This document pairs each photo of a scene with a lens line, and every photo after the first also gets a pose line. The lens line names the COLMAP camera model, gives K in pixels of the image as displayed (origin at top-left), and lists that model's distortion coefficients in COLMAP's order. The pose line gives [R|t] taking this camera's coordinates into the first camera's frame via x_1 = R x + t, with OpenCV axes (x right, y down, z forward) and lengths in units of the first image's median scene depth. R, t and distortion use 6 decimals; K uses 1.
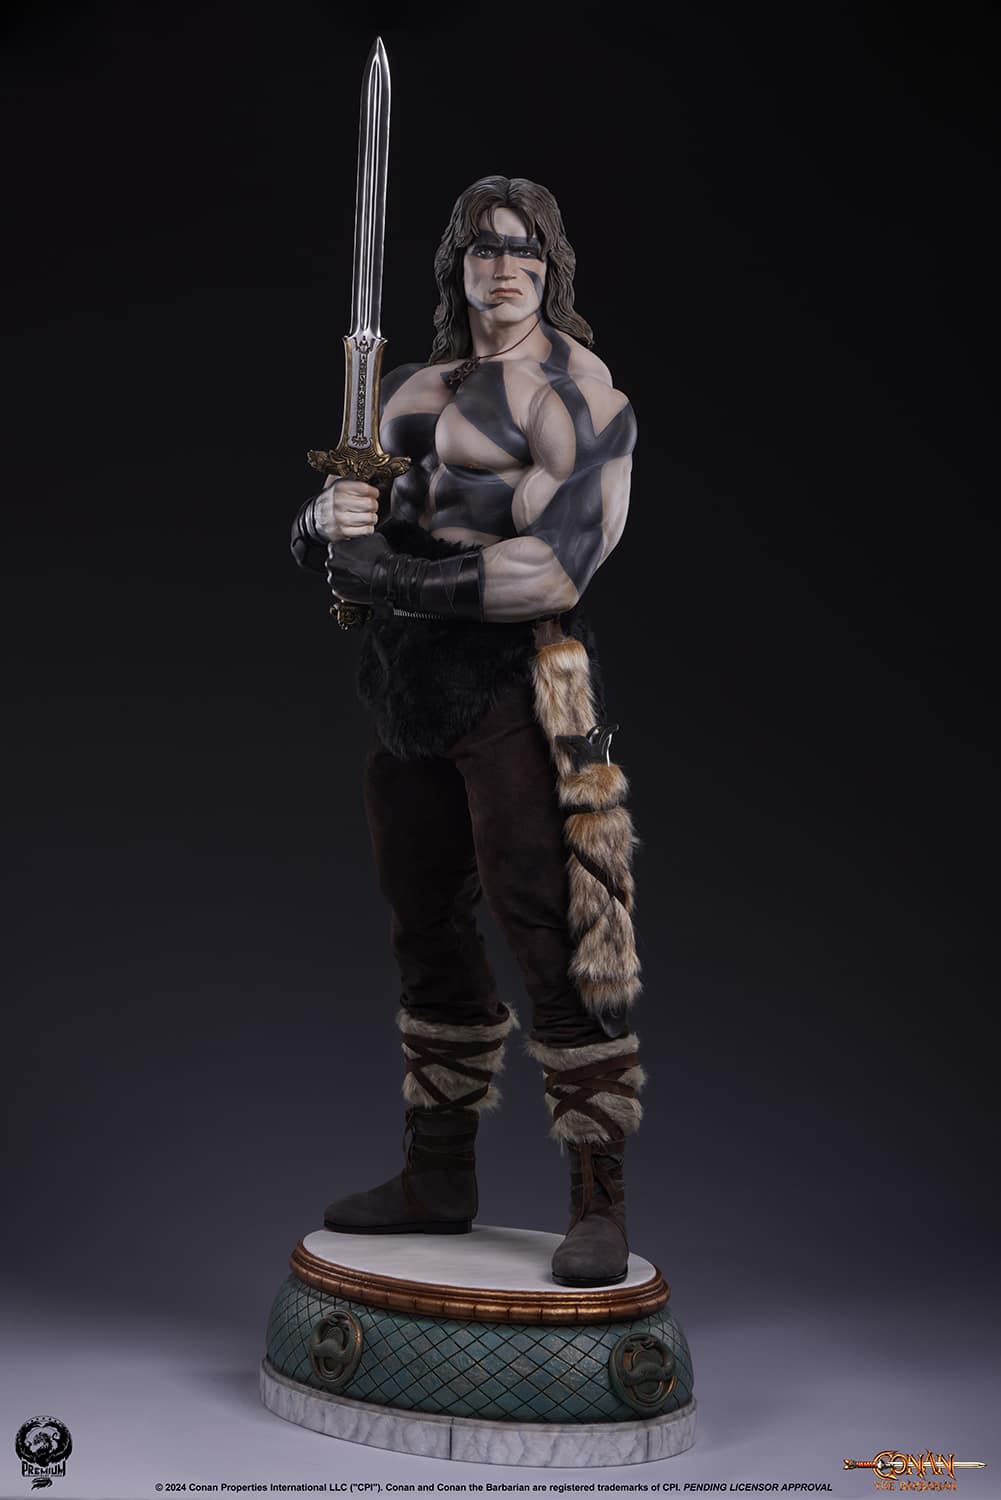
lens RADIAL K [[4572.5, 0, 462.7], [0, 4572.5, 743.9], [0, 0, 1]] dist [-0.003414, 0.000000]
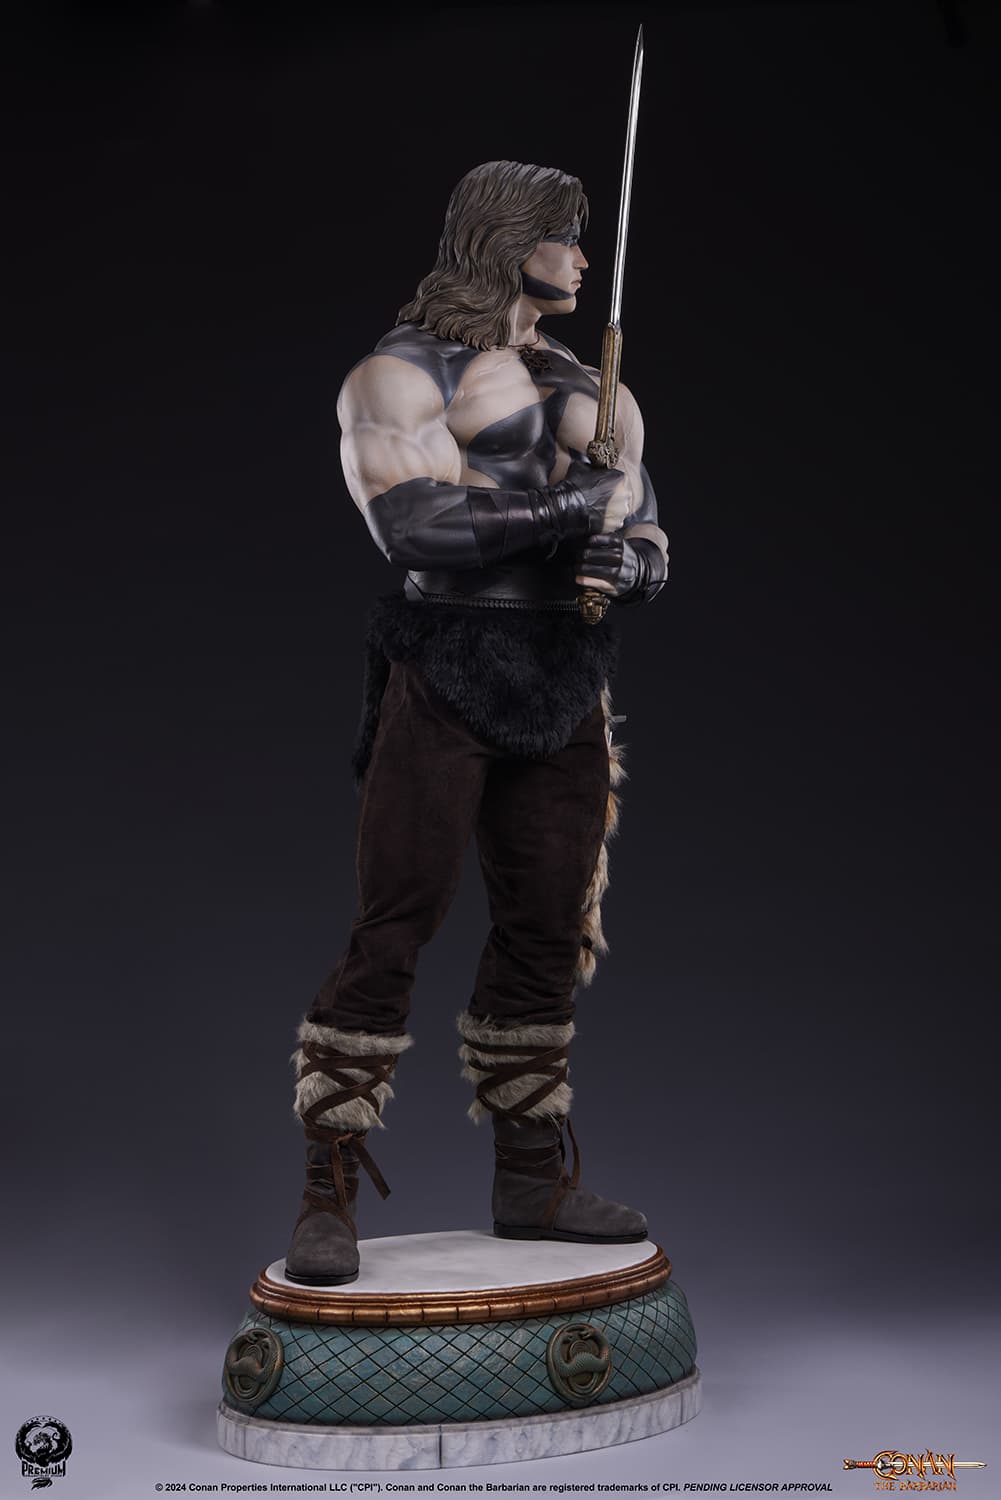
lens RADIAL K [[4572.5, 0, 506.4], [0, 4572.5, 747.3], [0, 0, 1]] dist [-0.003414, 0.000000]
pose [[-0.040737, -0.070305, 0.996693, -1.003754], [0.053043, 0.995963, 0.072422, -0.070582], [-0.997761, 0.055818, -0.036844, 1.059713]]
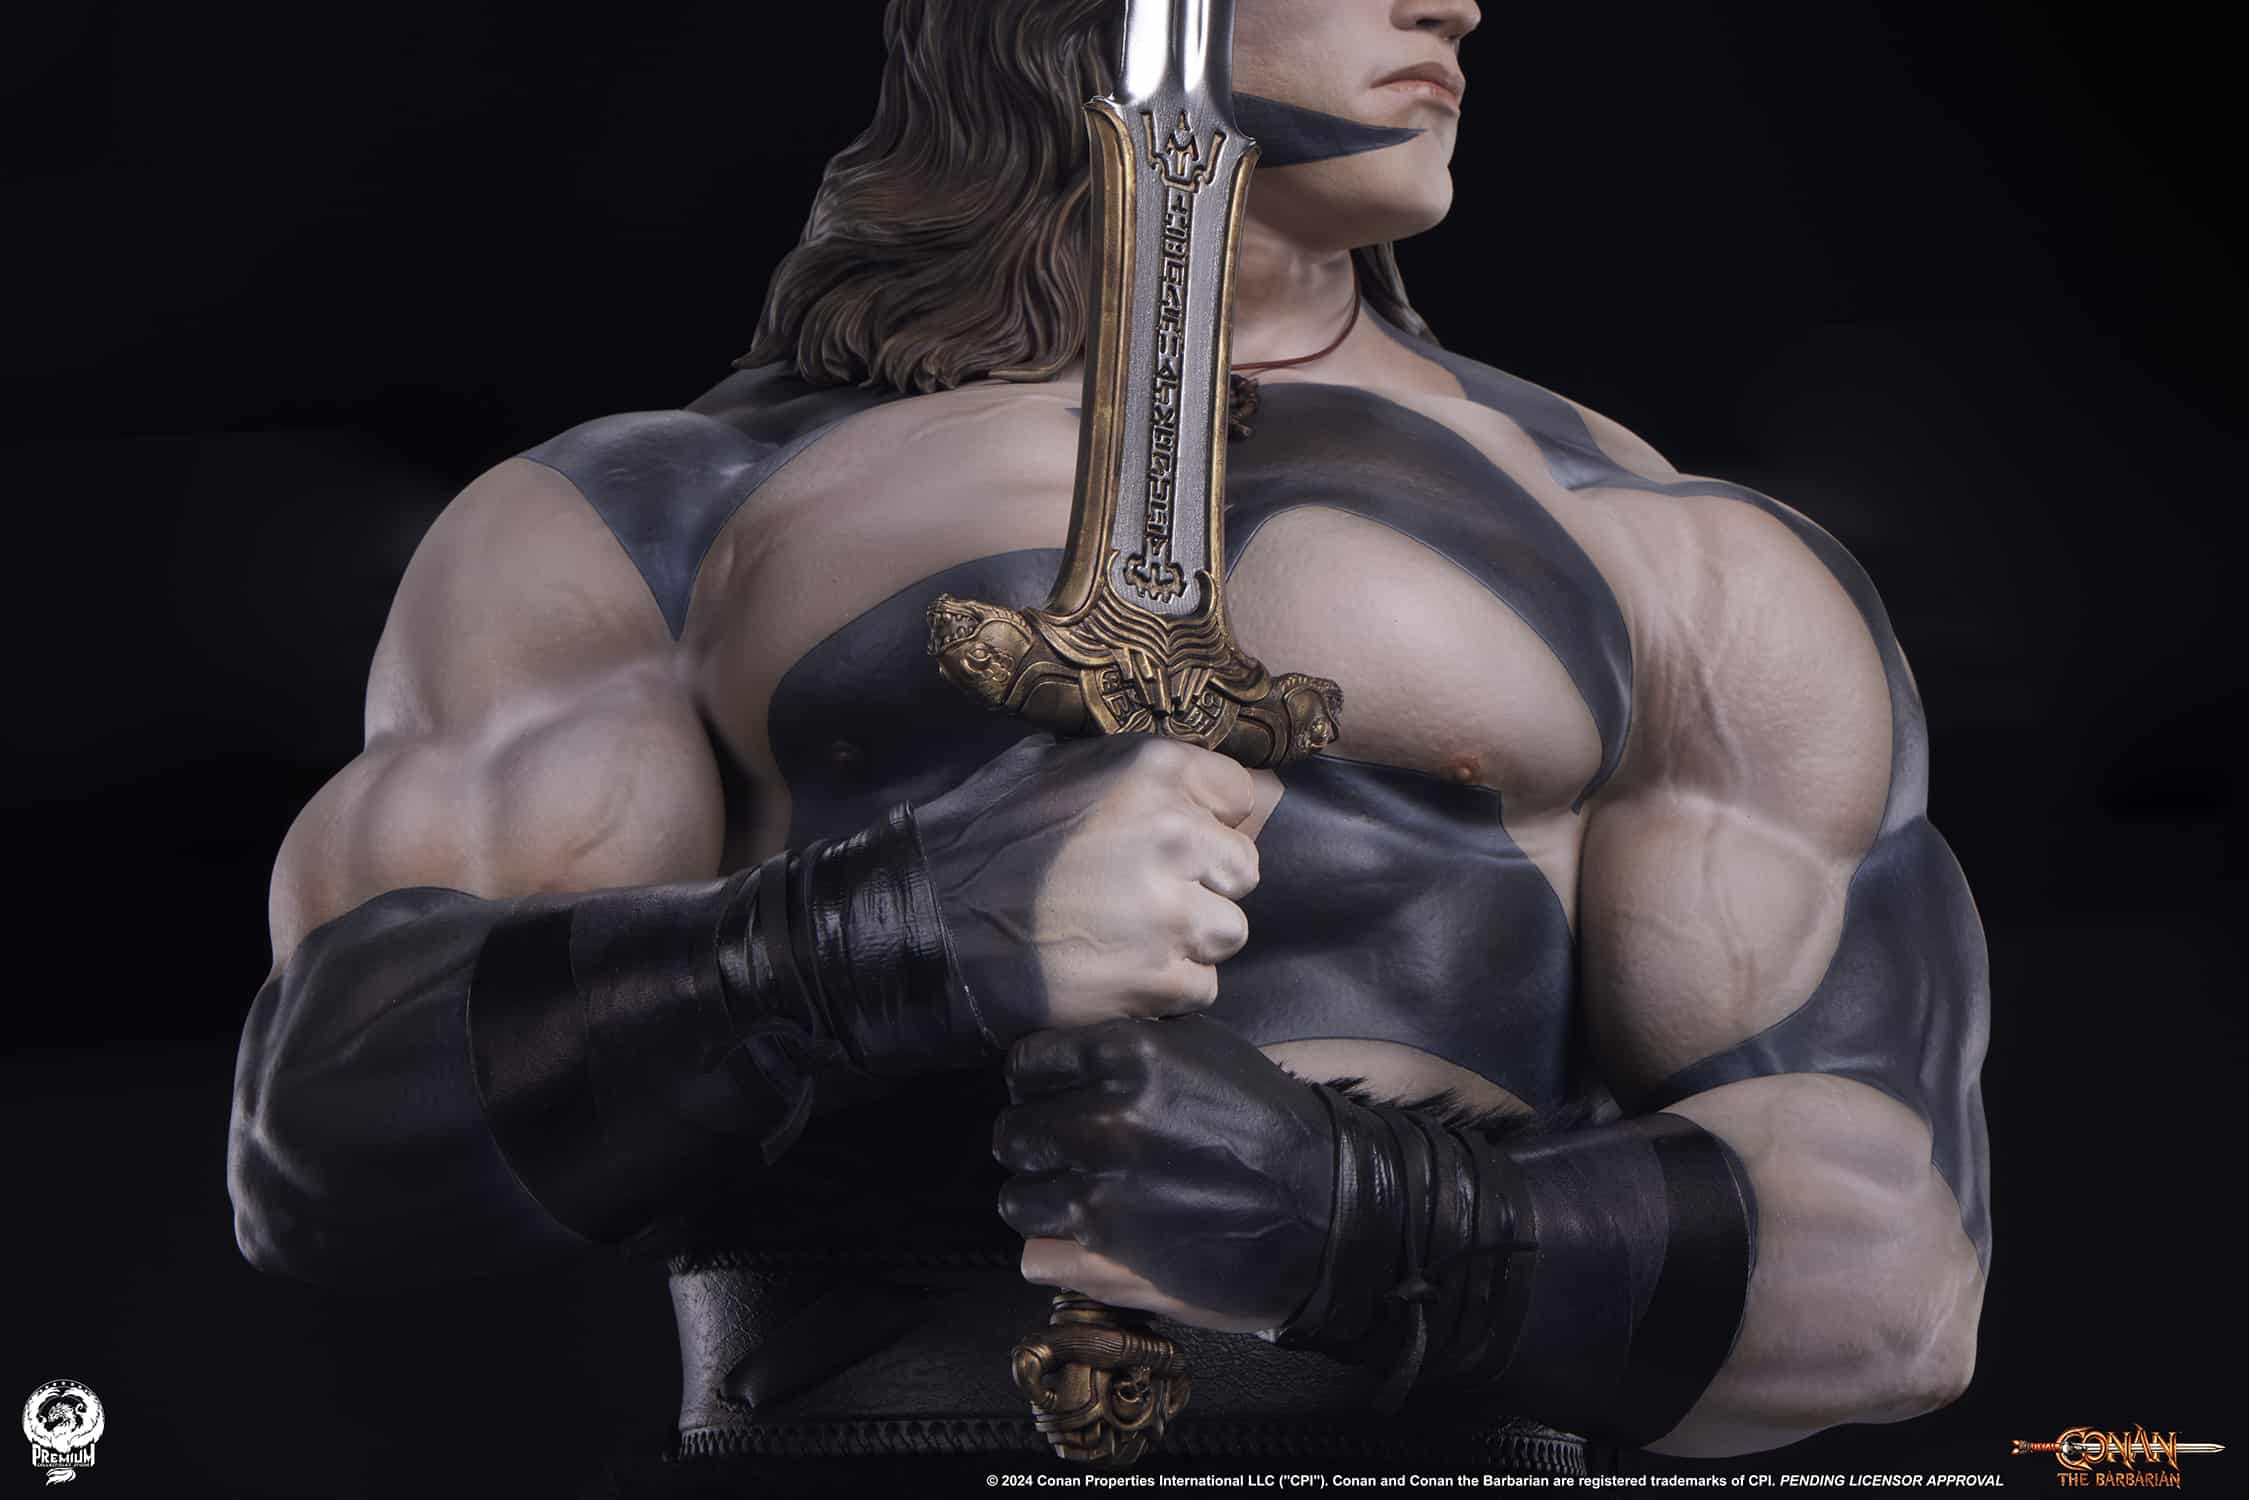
lens RADIAL K [[6855.7, 0, 1113.9], [0, 6855.7, 769.3], [0, 0, 1]] dist [-0.003414, 0.000000]
pose [[0.622031, 0.149058, 0.768674, -0.268800], [0.074875, 0.965890, -0.247892, 0.021848], [-0.779405, 0.211751, 0.589652, 0.812503]]
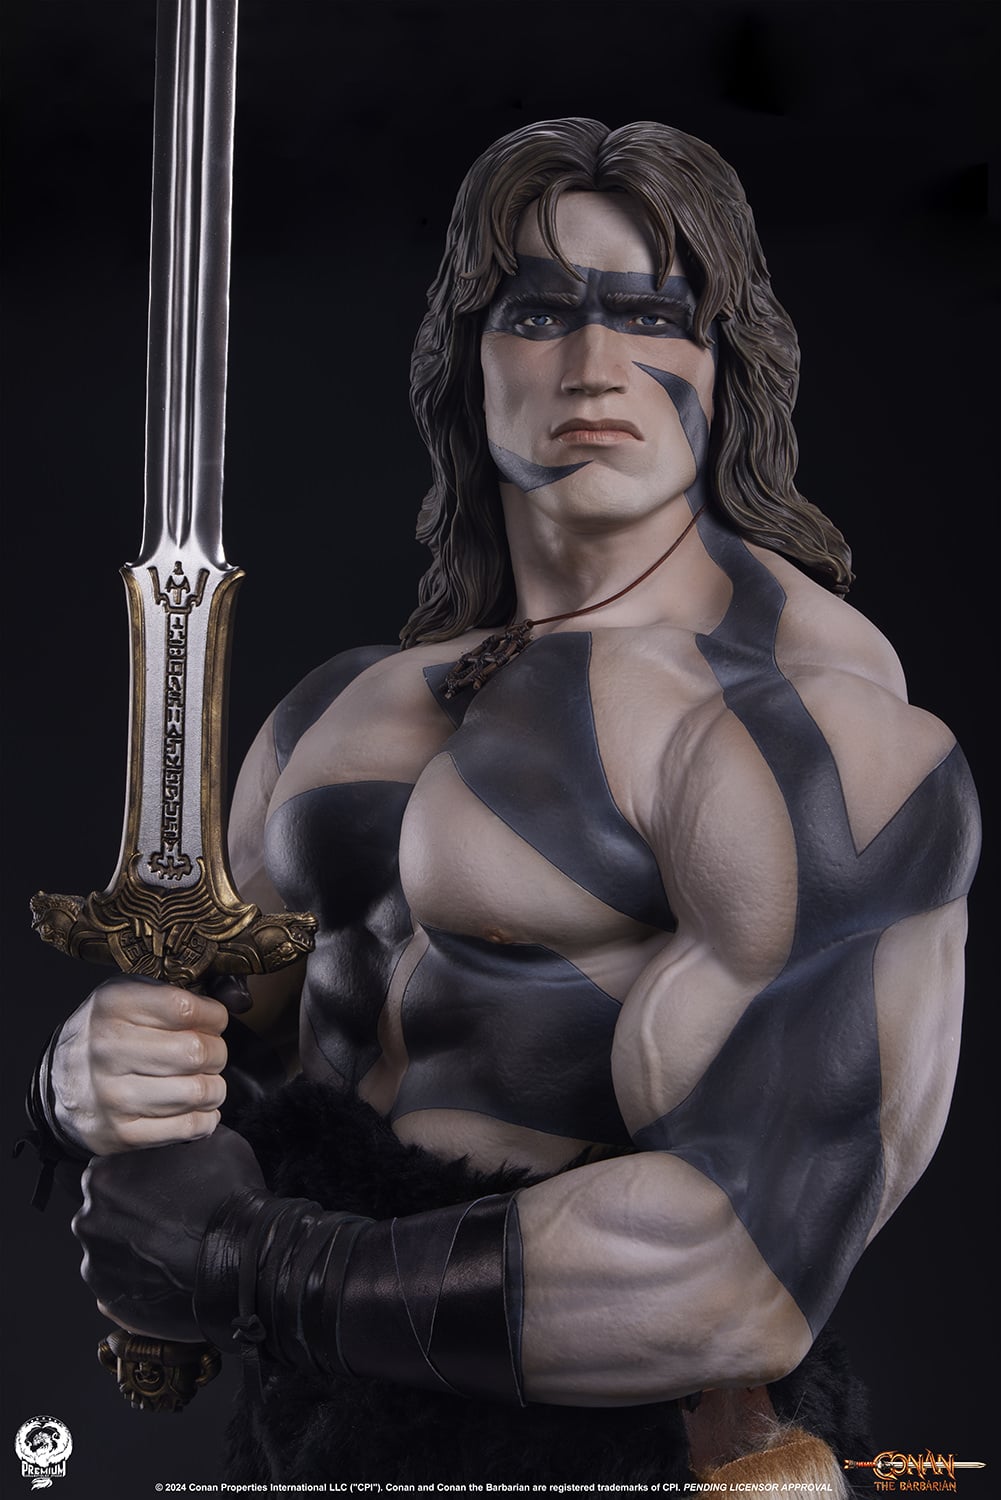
lens RADIAL K [[3838.8, 0, 498.5], [0, 3838.8, 737.2], [0, 0, 1]] dist [-0.044117, 0.000000]
pose [[0.997035, -0.011802, -0.076039, 0.024068], [0.006016, 0.997099, -0.075874, -0.053738], [0.076714, 0.075192, 0.994214, 0.712839]]
